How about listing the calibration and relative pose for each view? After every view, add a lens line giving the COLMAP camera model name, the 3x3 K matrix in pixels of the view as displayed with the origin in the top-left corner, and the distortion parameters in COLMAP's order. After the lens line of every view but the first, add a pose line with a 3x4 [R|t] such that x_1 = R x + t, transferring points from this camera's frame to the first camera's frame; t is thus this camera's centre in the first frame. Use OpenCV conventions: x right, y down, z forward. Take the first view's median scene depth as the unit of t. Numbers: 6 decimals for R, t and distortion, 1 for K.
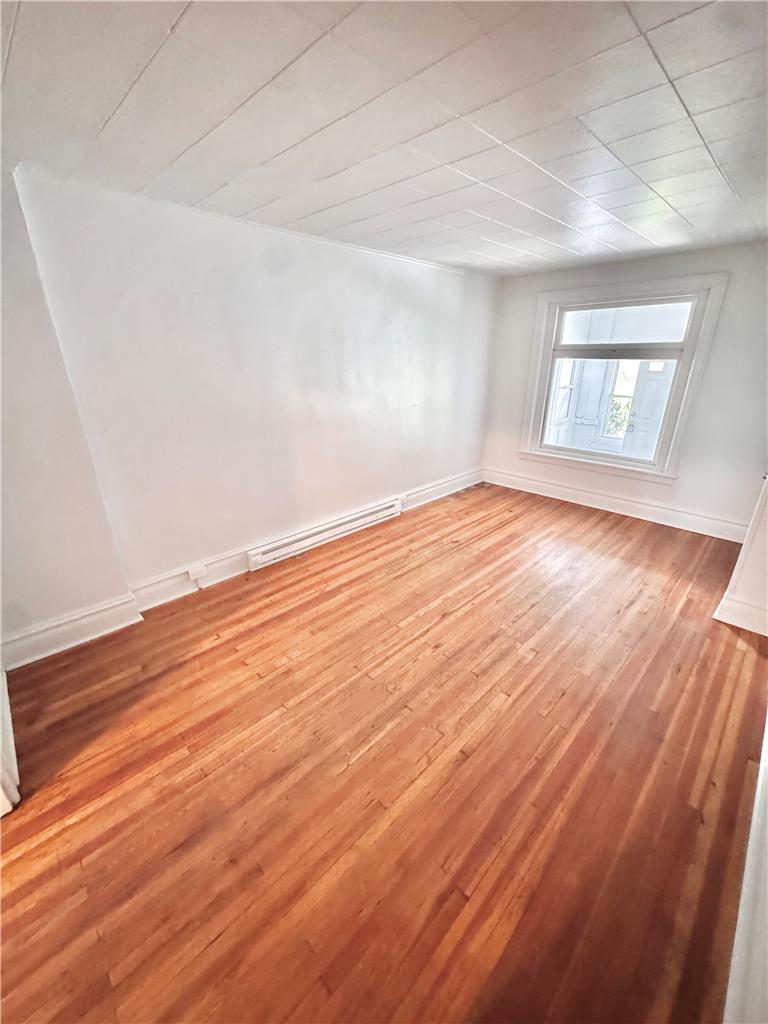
lens RADIAL K [[407.9, 0, 384.6], [0, 407.9, 511.6], [0, 0, 1]] dist [-0.000776, -0.000160]
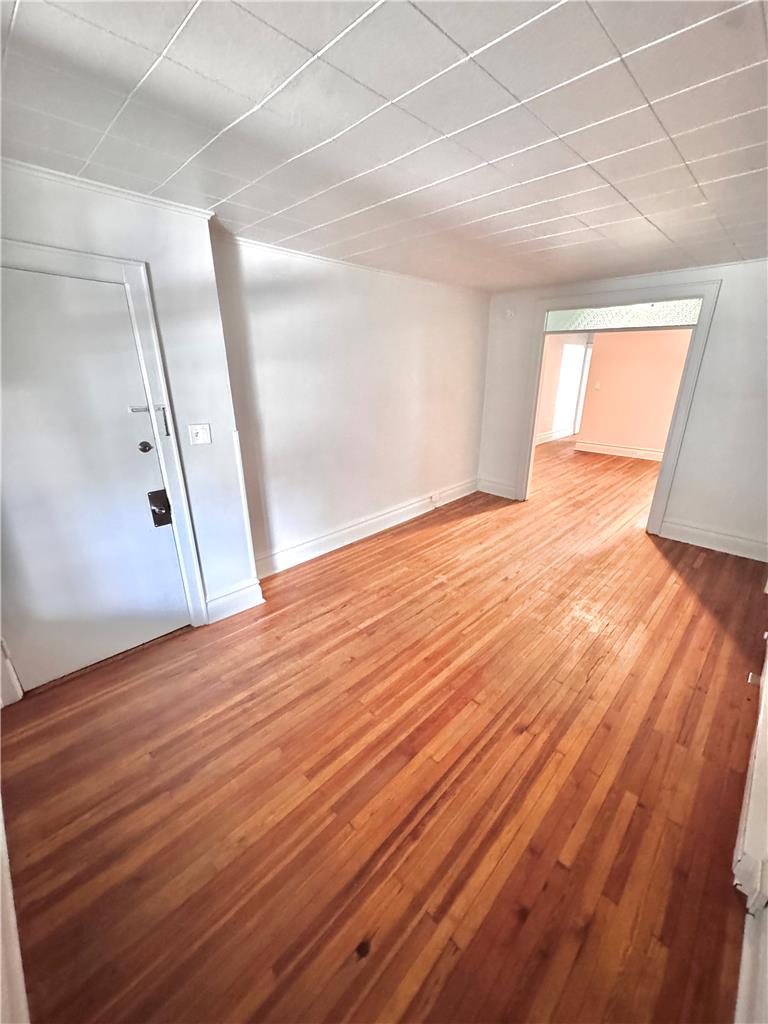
lens RADIAL K [[407.9, 0, 385.0], [0, 407.9, 512.0], [0, 0, 1]] dist [-0.000776, -0.000160]
pose [[-0.999912, 0.001713, -0.013118, 0.419007], [-0.007382, 0.750594, 0.660722, -0.558338], [0.010978, 0.660761, -0.750516, 1.427353]]
